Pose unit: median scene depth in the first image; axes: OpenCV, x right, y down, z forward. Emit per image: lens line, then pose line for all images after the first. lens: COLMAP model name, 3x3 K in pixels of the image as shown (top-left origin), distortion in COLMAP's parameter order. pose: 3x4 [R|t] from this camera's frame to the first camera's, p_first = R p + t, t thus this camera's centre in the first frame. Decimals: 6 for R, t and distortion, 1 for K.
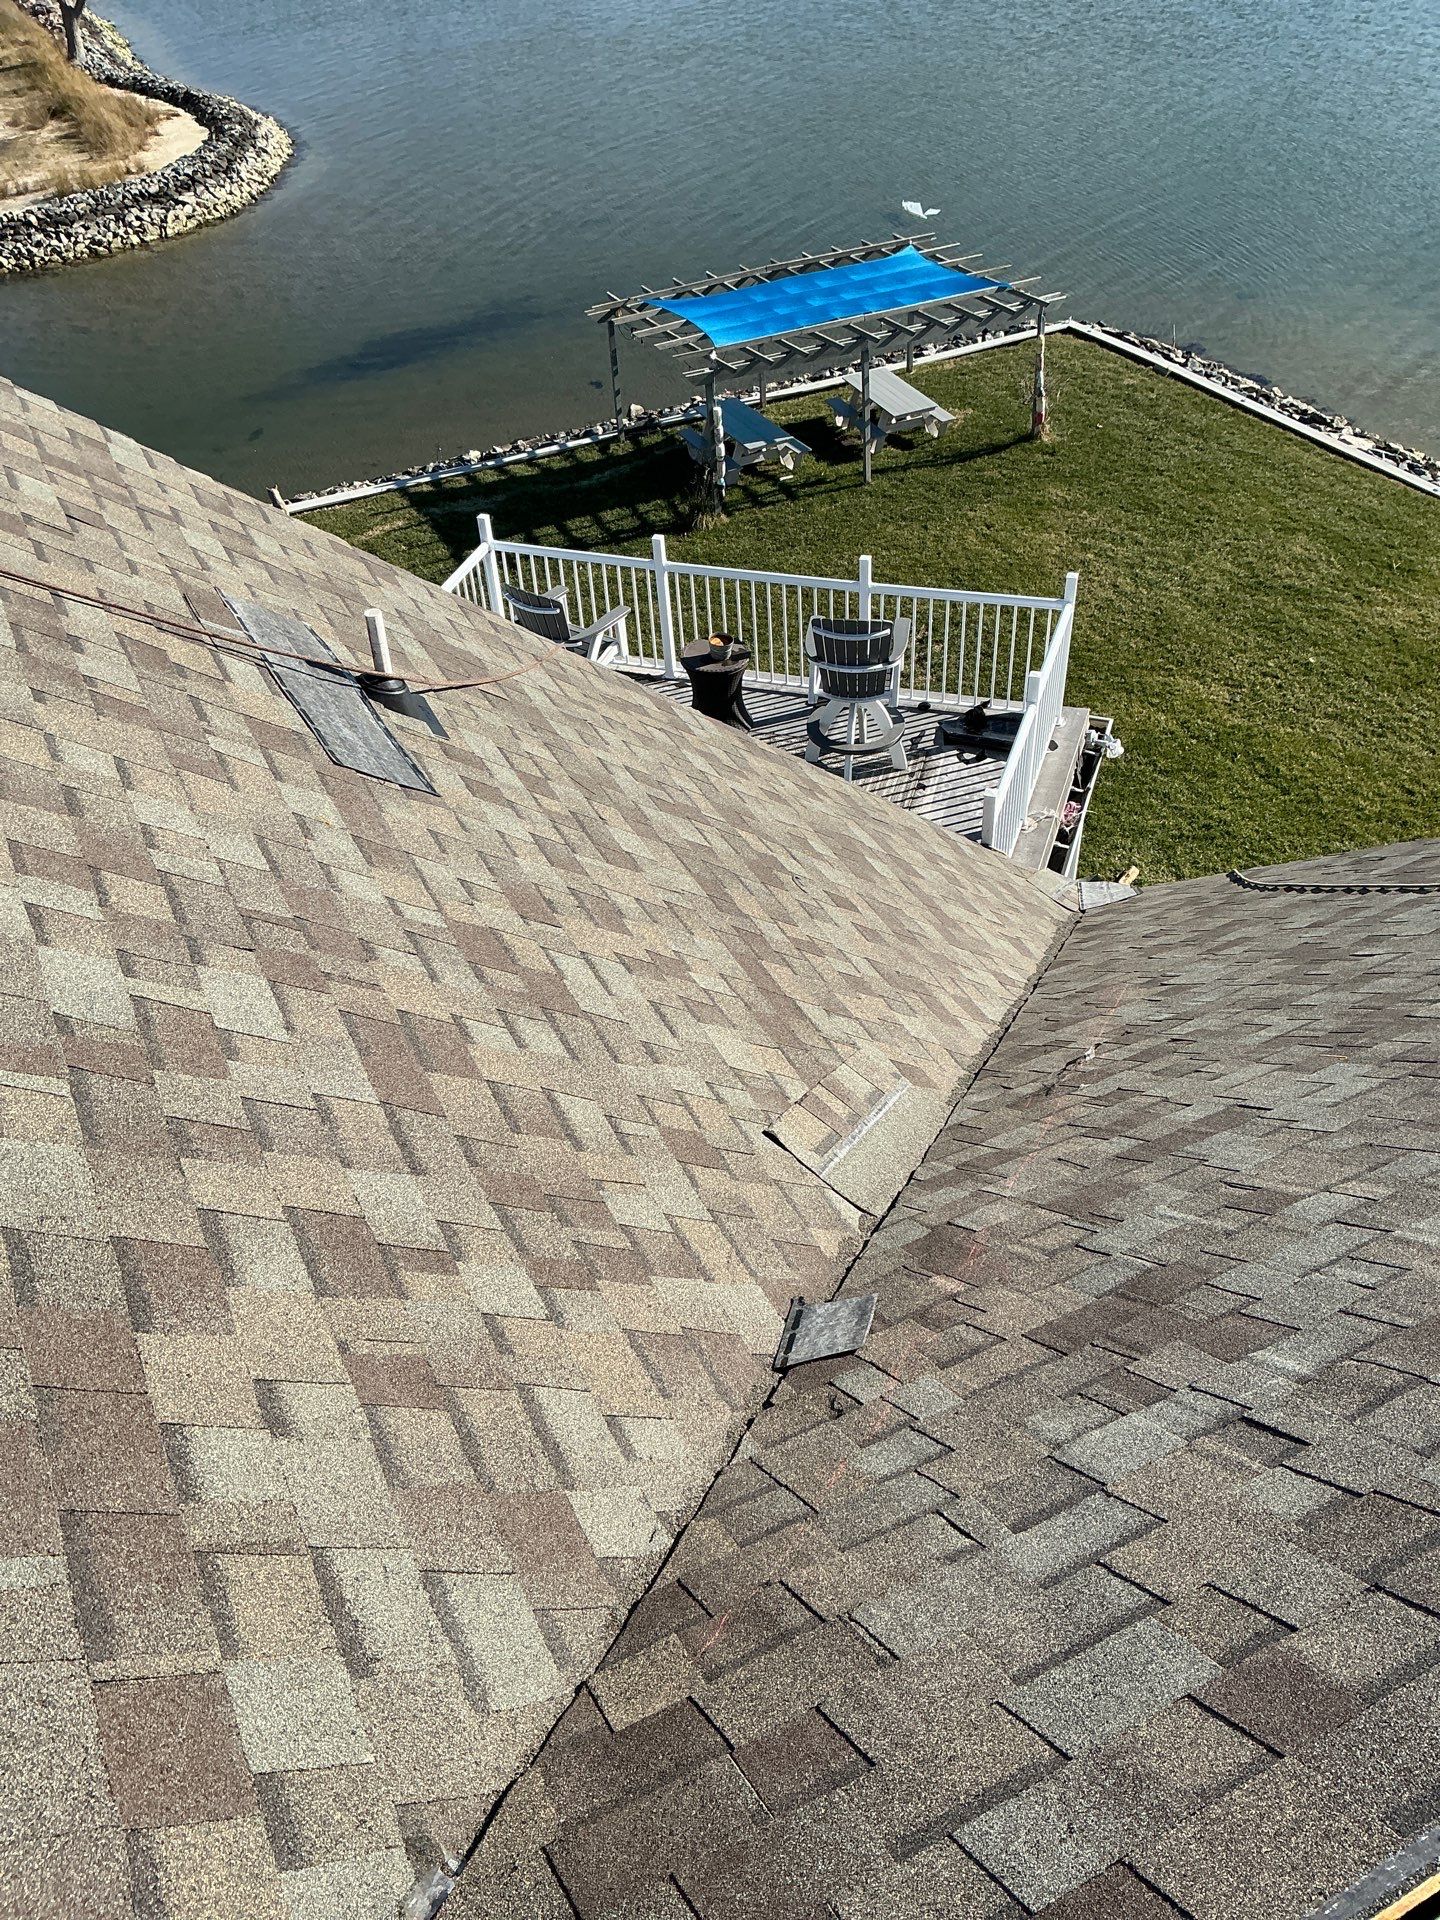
lens RADIAL K [[1588.4, 0, 733.3], [0, 1588.4, 959.5], [0, 0, 1]] dist [0.077331, -0.145796]
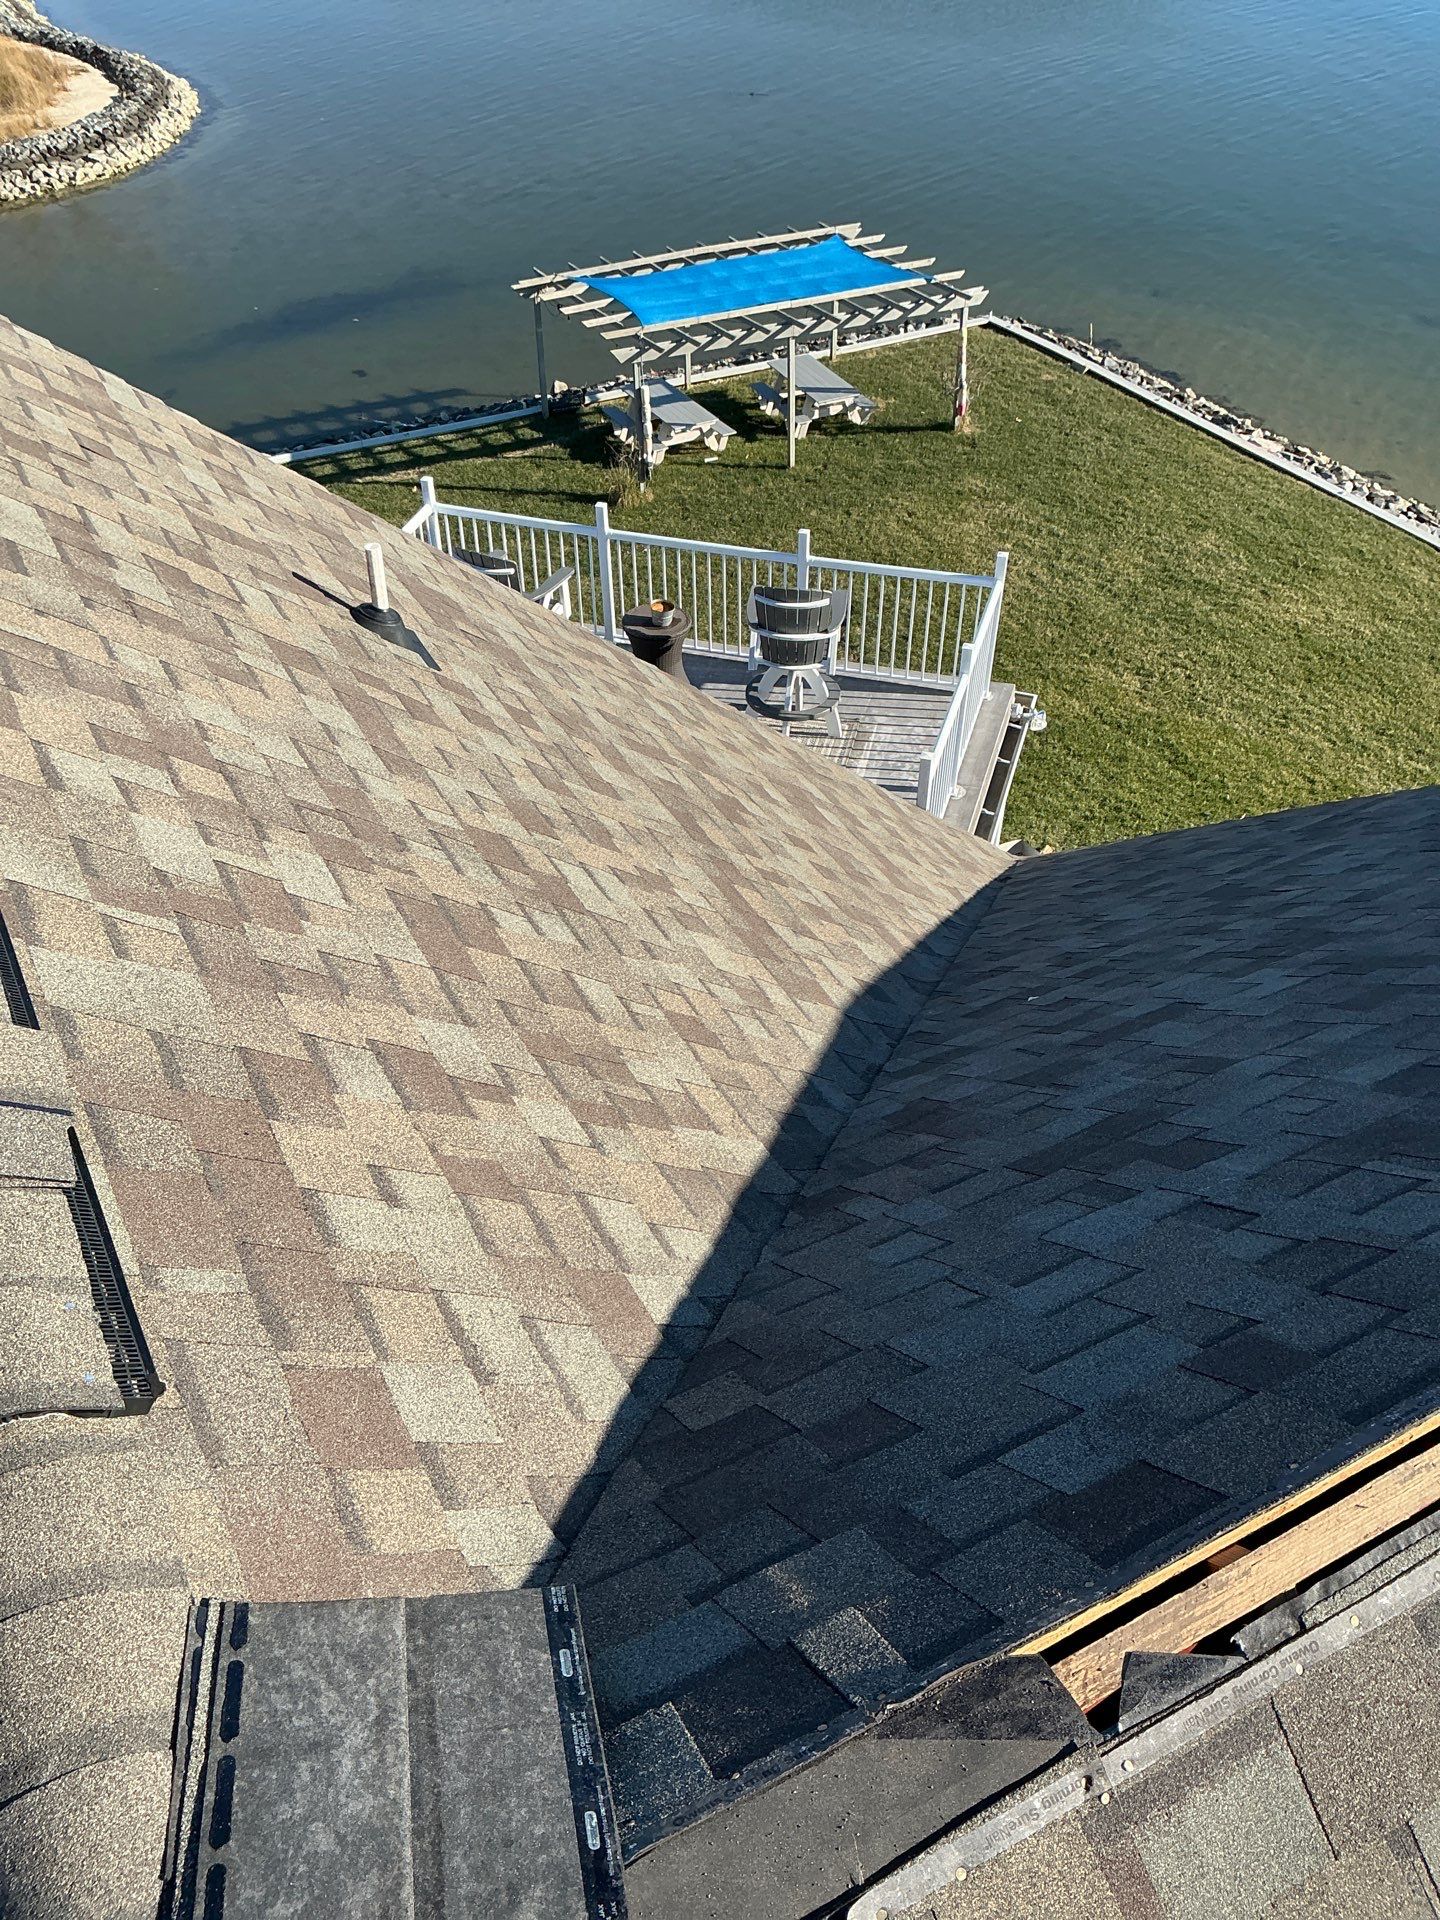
lens RADIAL K [[1591.6, 0, 722.1], [0, 1591.6, 983.6], [0, 0, 1]] dist [0.073787, -0.123623]
pose [[0.998457, 0.013200, 0.053936, -0.054428], [-0.014237, 0.999720, 0.018887, 0.054372], [-0.053672, -0.019626, 0.998366, -0.085775]]
